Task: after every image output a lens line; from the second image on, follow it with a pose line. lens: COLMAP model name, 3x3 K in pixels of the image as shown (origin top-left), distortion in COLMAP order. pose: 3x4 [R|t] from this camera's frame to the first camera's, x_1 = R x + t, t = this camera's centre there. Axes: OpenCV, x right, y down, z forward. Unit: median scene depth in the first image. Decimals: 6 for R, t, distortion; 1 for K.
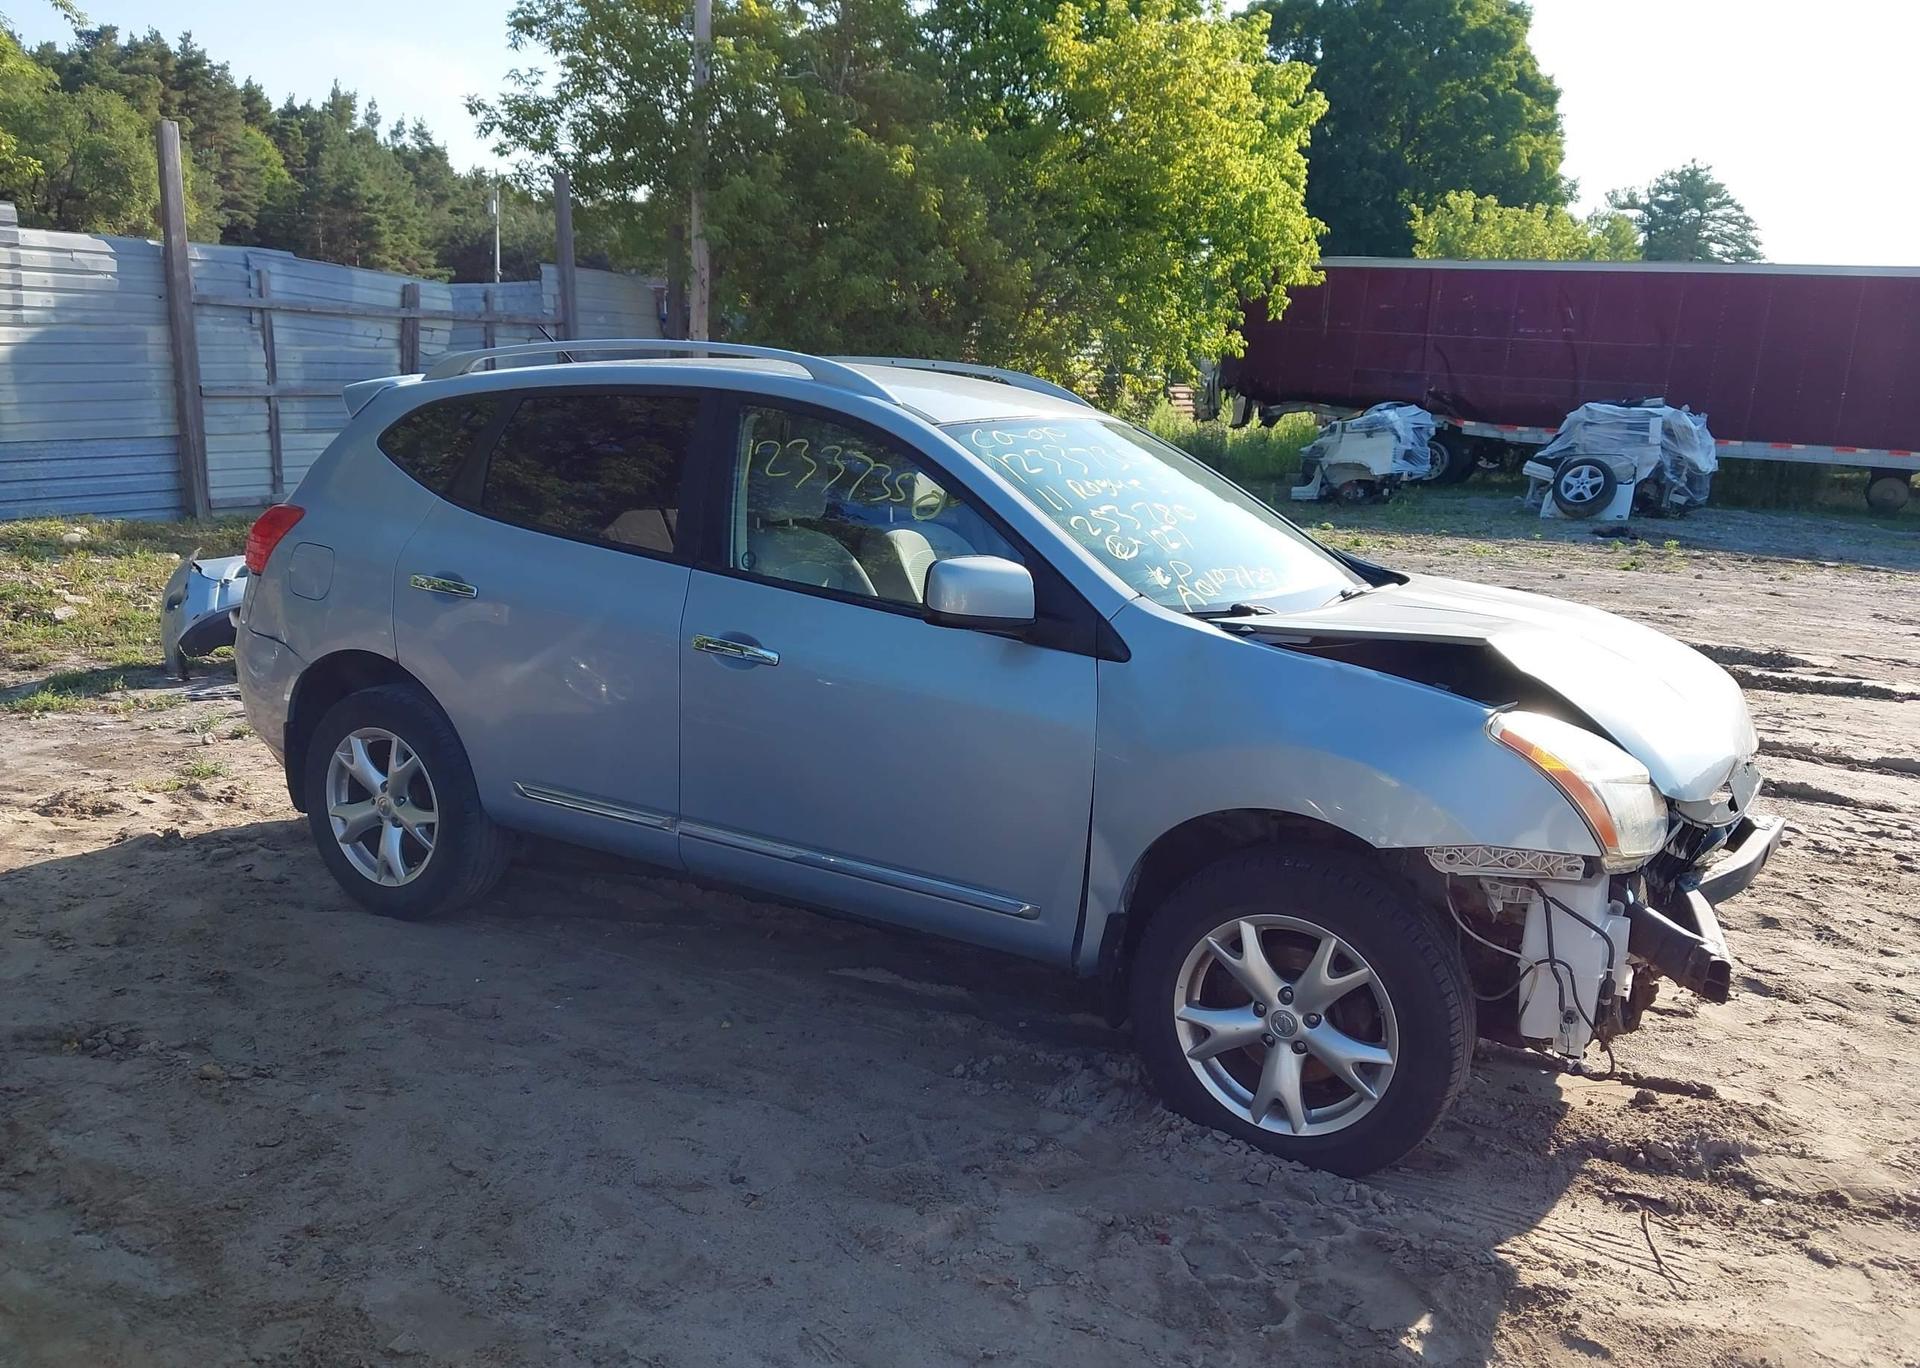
lens RADIAL K [[1536.5, 0, 933.0], [0, 1536.5, 691.1], [0, 0, 1]] dist [-0.006139, 0.007002]
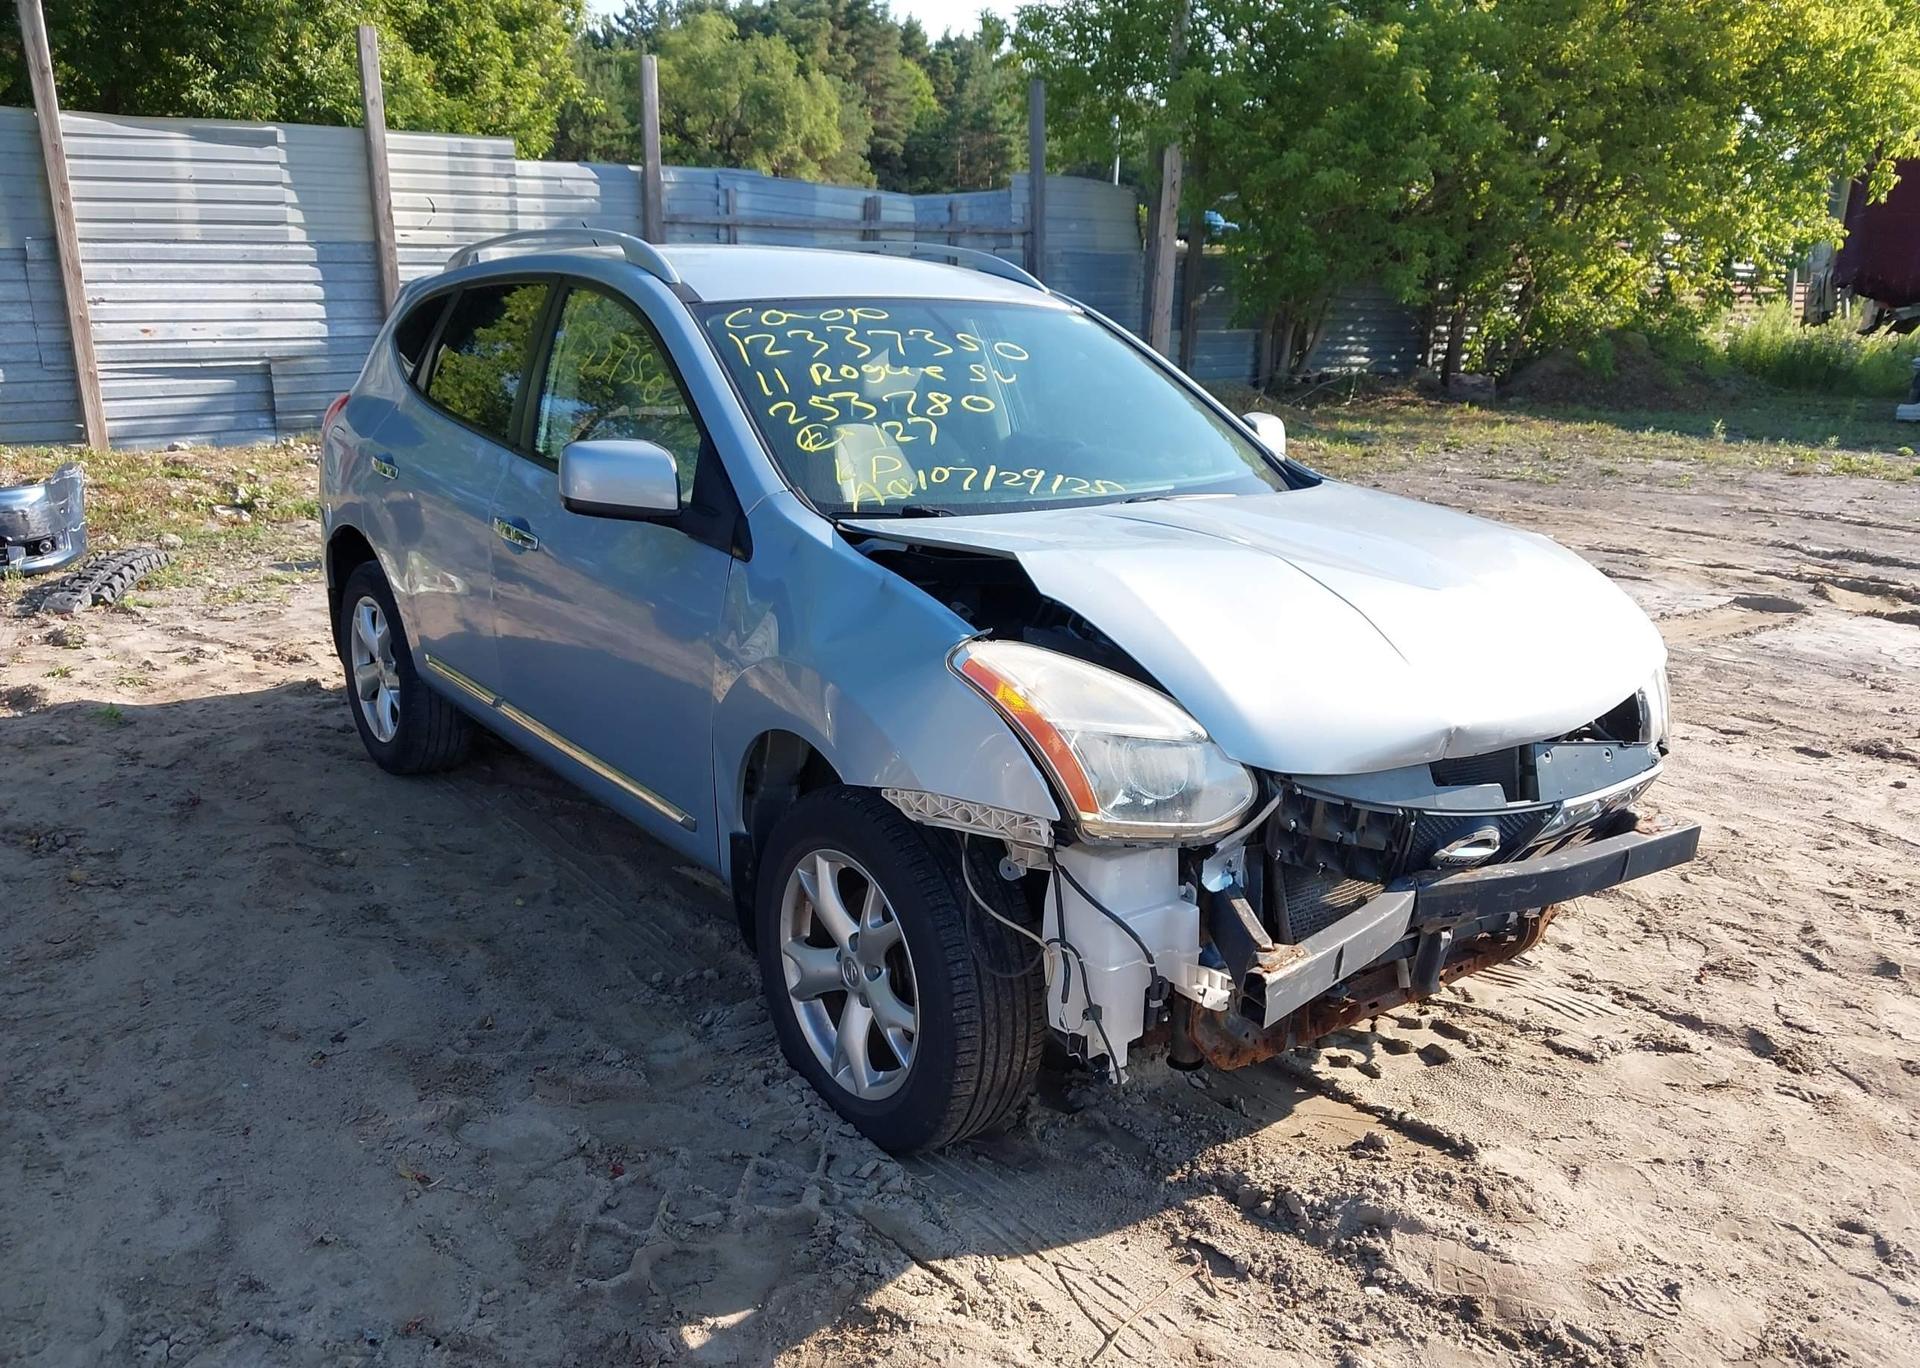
lens RADIAL K [[1536.5, 0, 930.6], [0, 1536.5, 667.0], [0, 0, 1]] dist [-0.006139, 0.007002]
pose [[0.920808, 0.077009, -0.382338, 0.114021], [-0.062042, 0.996752, 0.051343, -0.001767], [0.385050, -0.023556, 0.922595, 0.037701]]
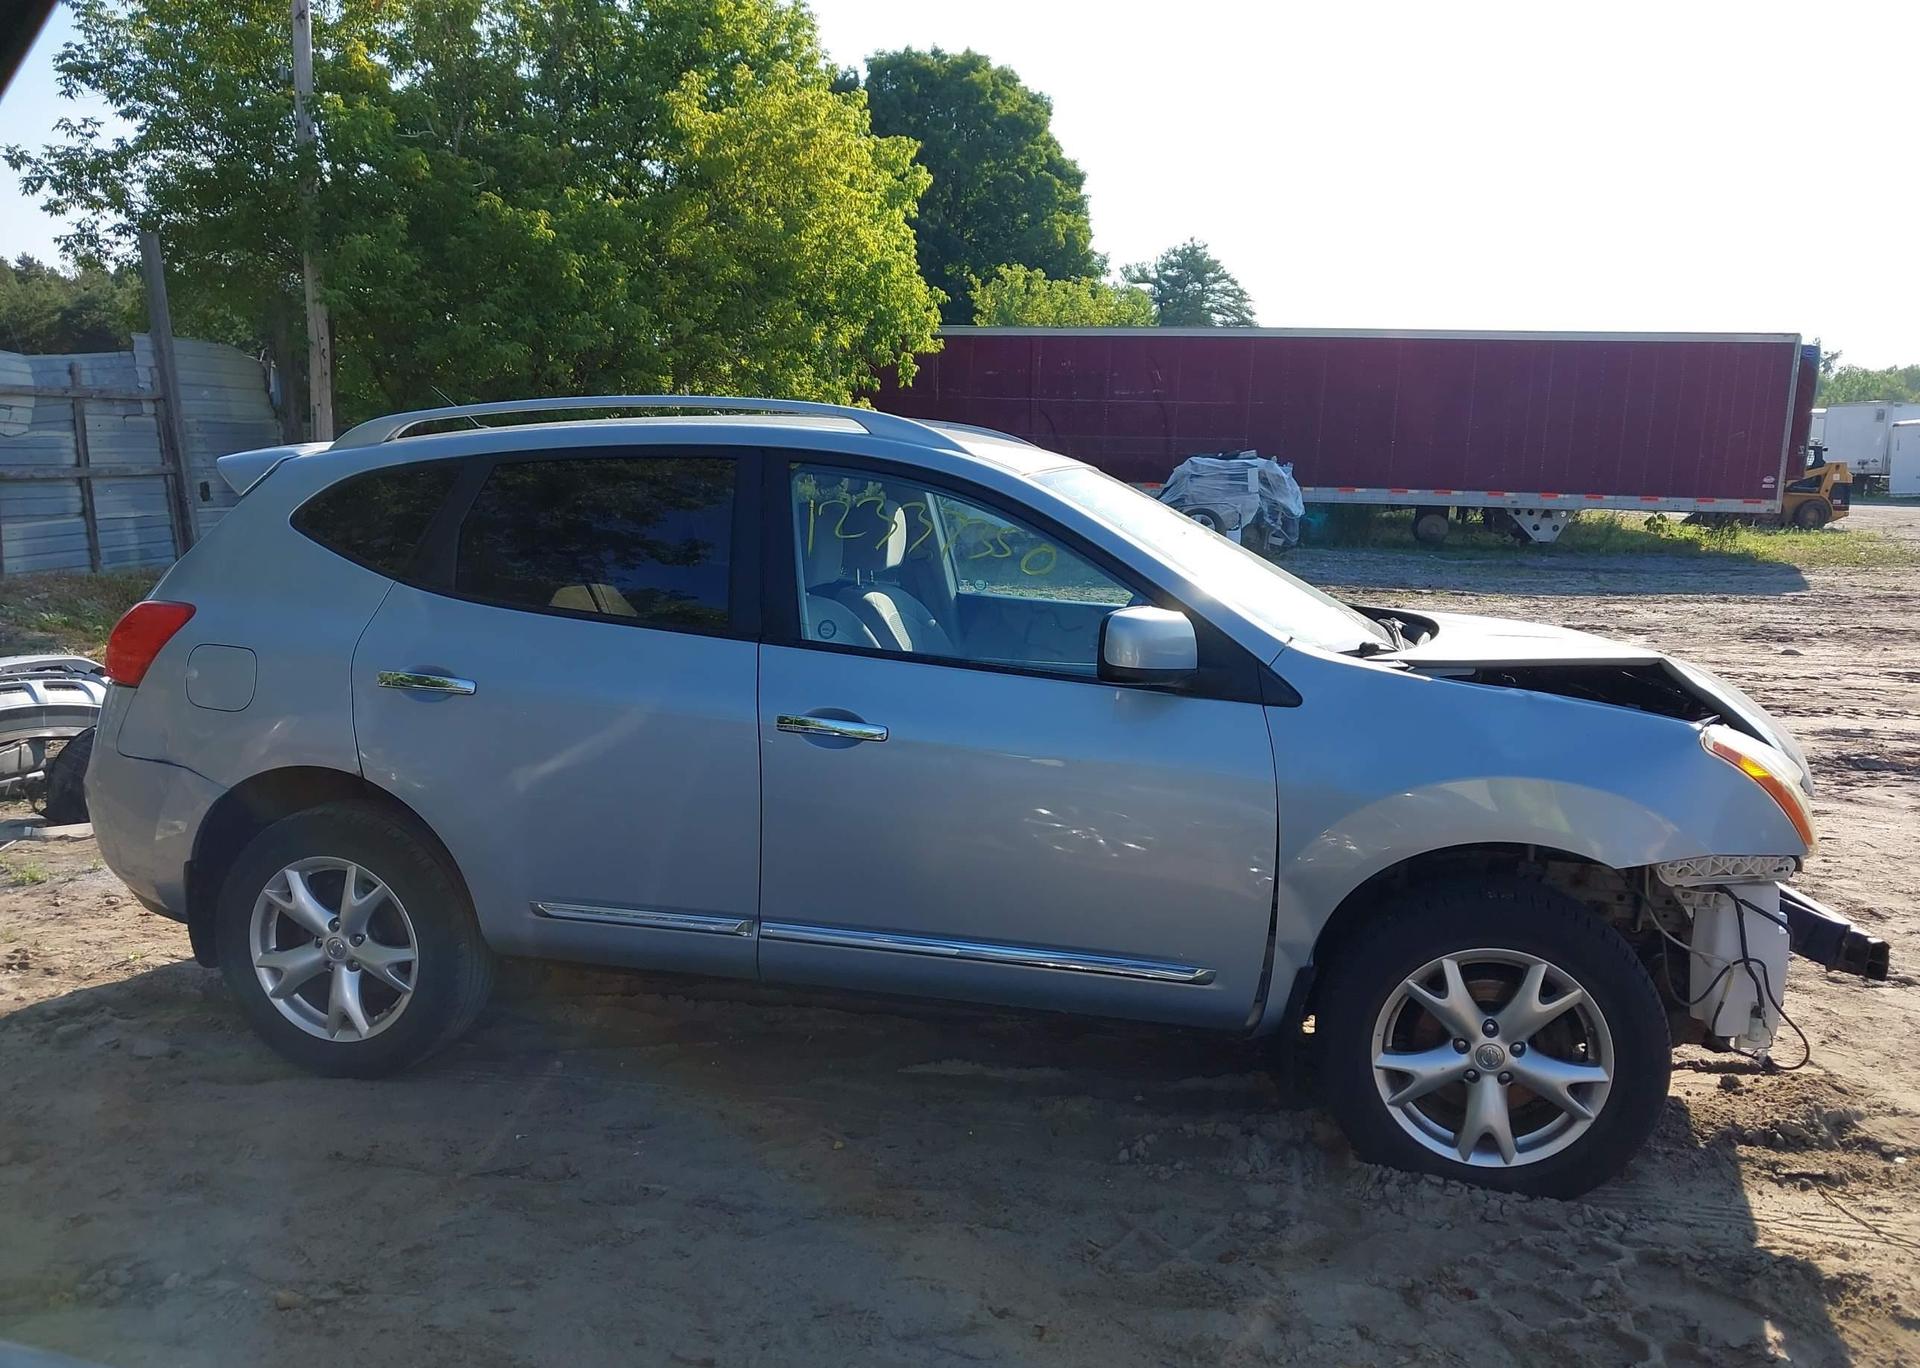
lens RADIAL K [[1536.5, 0, 933.0], [0, 1536.5, 693.7], [0, 0, 1]] dist [-0.006139, 0.007002]
pose [[0.958381, -0.069760, 0.276839, -0.071941], [0.081449, 0.996197, -0.030935, -0.003187], [-0.273628, 0.052195, 0.960418, 0.024562]]
